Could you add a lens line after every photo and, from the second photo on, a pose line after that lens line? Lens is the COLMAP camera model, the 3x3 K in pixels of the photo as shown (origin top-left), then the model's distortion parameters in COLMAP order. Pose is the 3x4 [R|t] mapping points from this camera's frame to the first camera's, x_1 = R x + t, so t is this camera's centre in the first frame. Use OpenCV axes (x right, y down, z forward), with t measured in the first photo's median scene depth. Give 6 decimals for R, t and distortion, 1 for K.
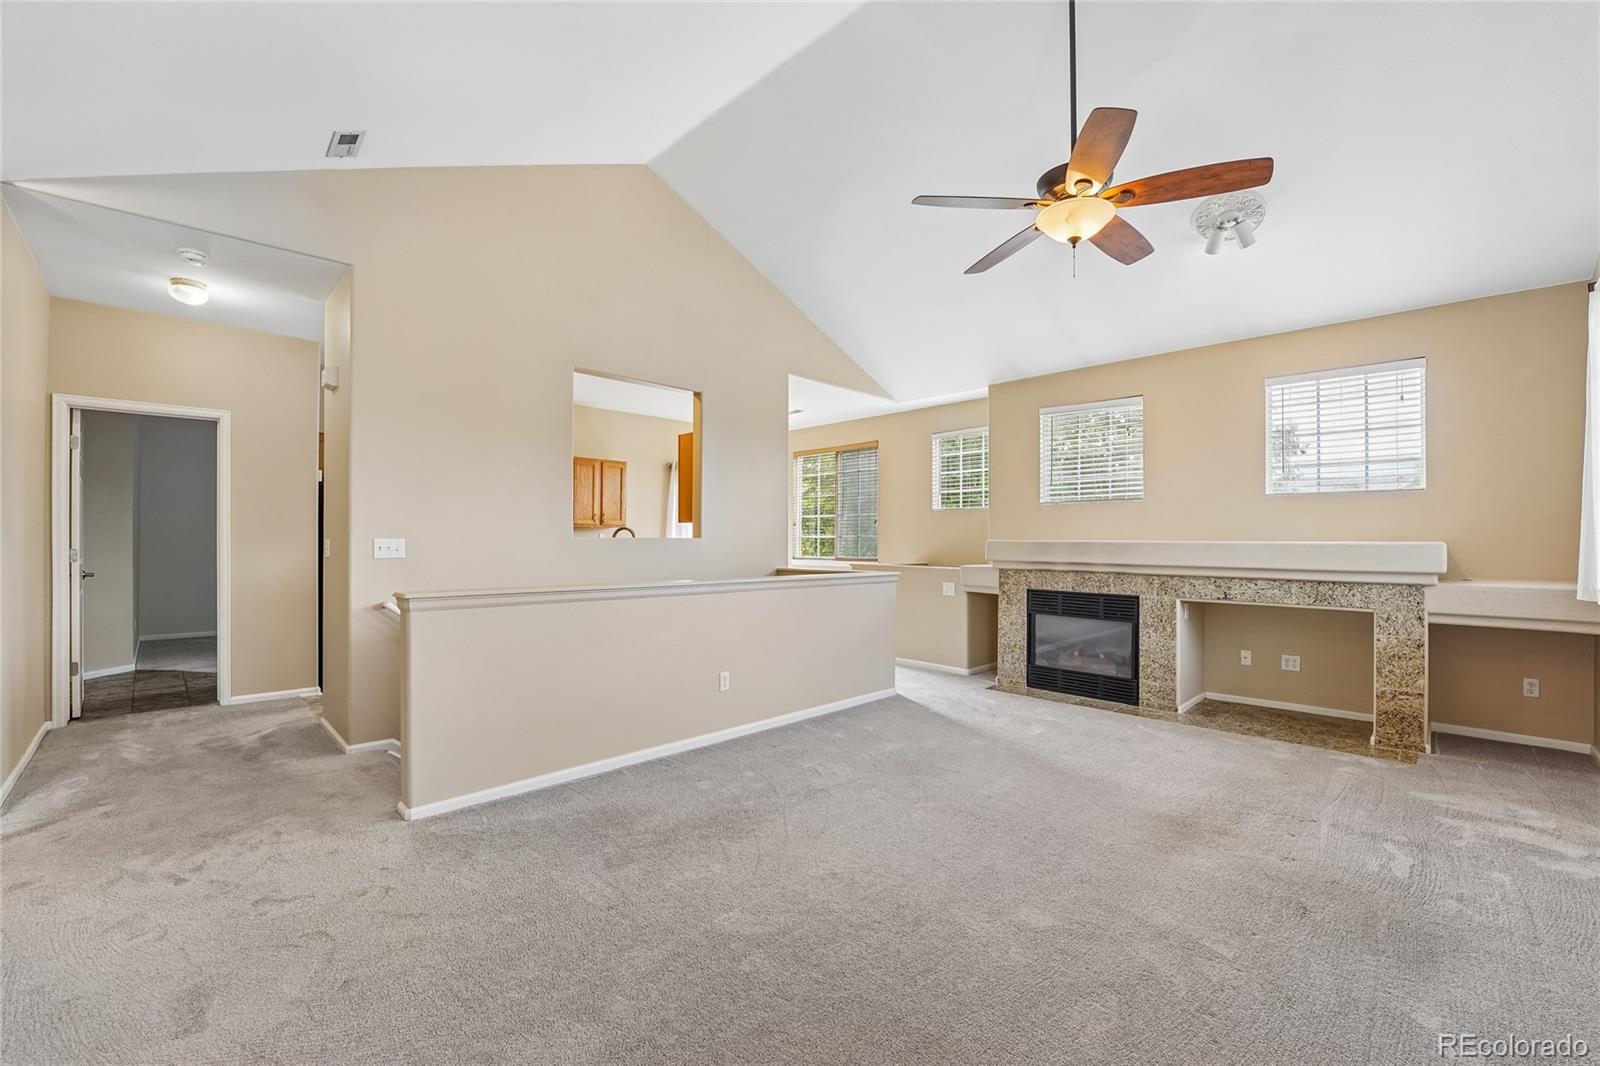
lens RADIAL K [[660.5, 0, 791.2], [0, 660.5, 536.2], [0, 0, 1]] dist [-0.032769, 0.004674]
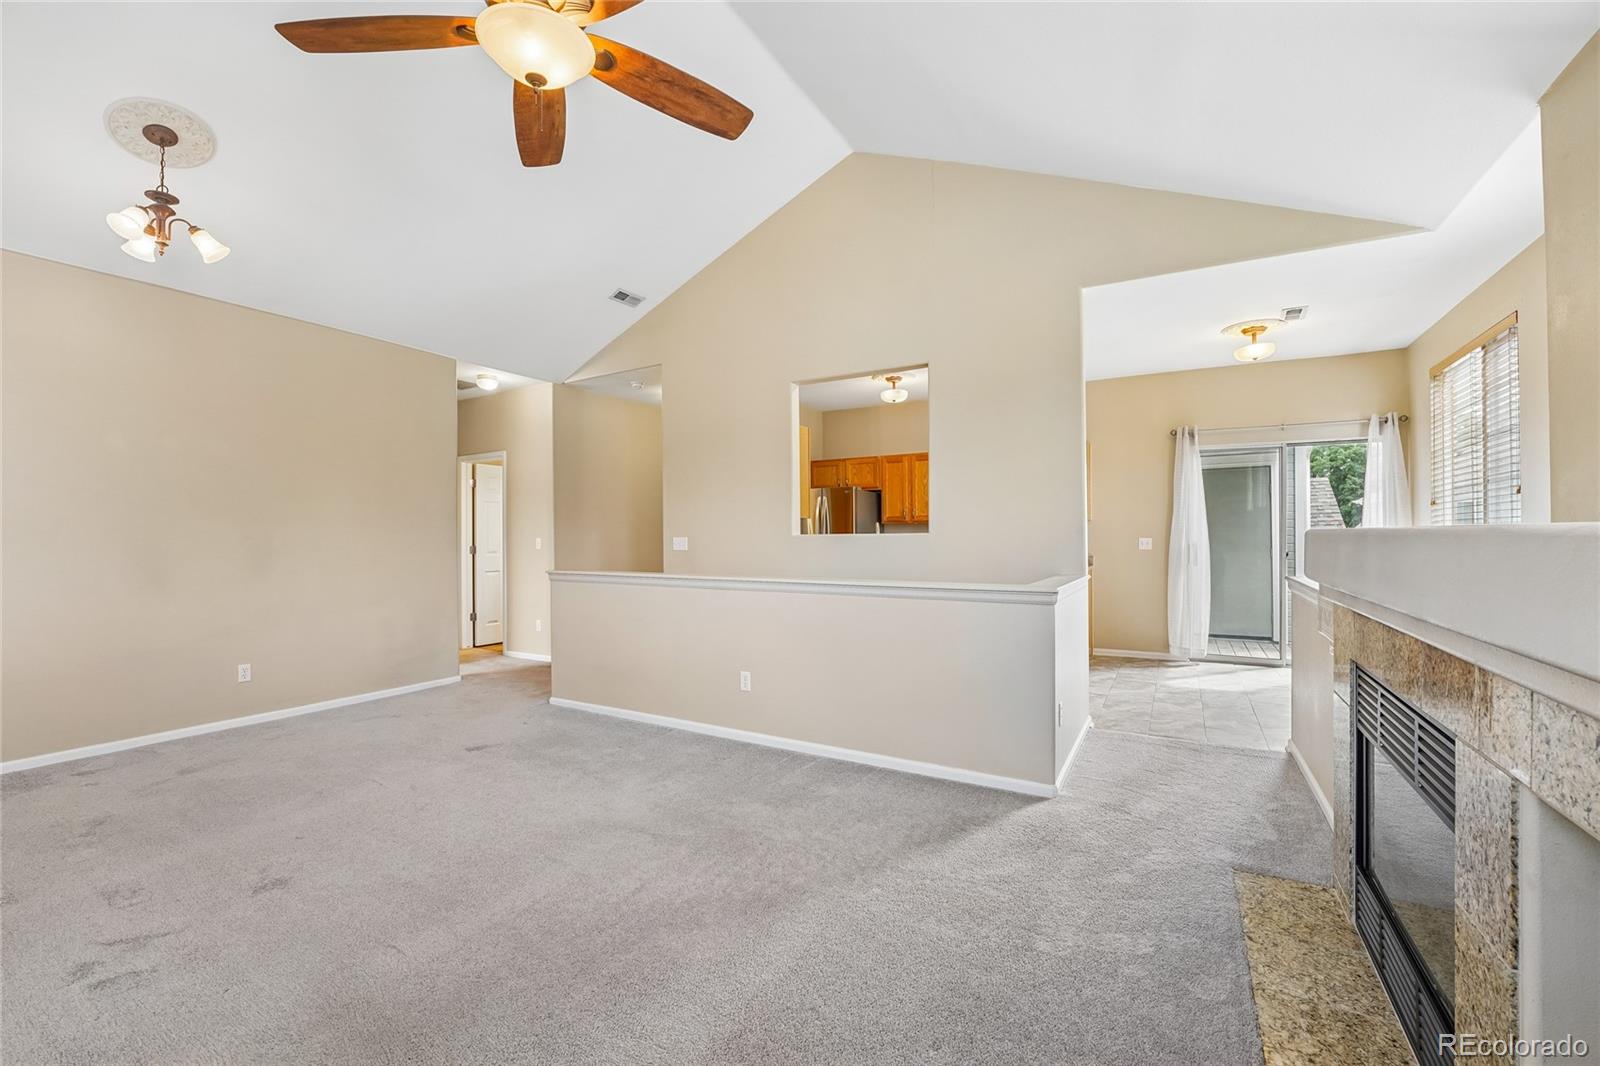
lens RADIAL K [[654.5, 0, 797.6], [0, 654.5, 538.0], [0, 0, 1]] dist [-0.032051, 0.003365]
pose [[0.260756, -0.005624, -0.965388, 0.856898], [0.018112, 0.999836, -0.000932, 0.009632], [0.965235, -0.017242, 0.260815, 0.824774]]
